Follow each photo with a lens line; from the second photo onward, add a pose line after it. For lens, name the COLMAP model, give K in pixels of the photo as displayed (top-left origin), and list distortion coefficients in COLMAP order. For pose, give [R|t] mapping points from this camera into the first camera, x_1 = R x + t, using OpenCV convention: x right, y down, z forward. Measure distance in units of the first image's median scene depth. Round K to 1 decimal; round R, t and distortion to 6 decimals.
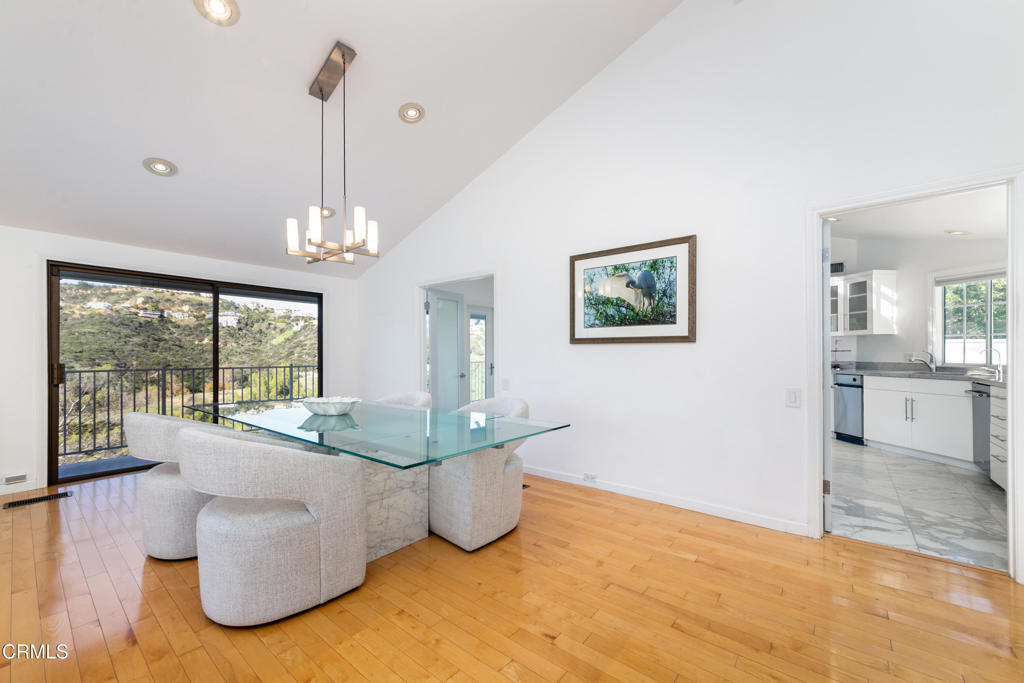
lens RADIAL K [[395.1, 0, 512.0], [0, 395.1, 341.5], [0, 0, 1]] dist [-0.000260, 0.000016]
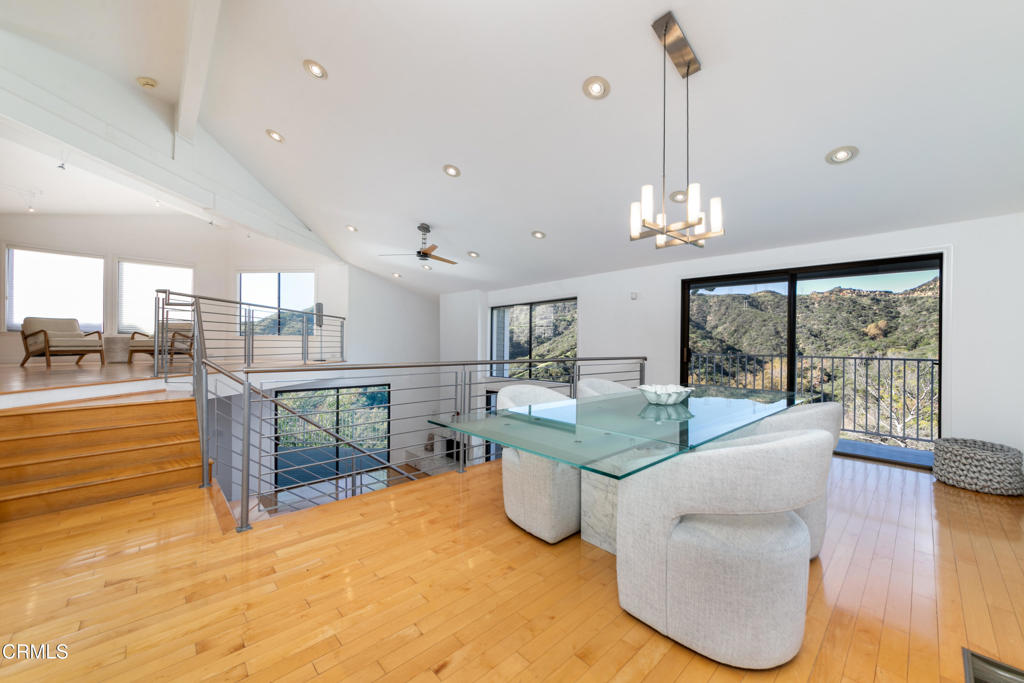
lens RADIAL K [[395.1, 0, 512.0], [0, 395.1, 341.5], [0, 0, 1]] dist [-0.000260, 0.000016]
pose [[-0.123042, -0.000392, -0.992401, 0.390143], [0.025277, 0.999674, -0.003528, 0.017943], [0.992079, -0.025519, -0.122993, 0.536239]]
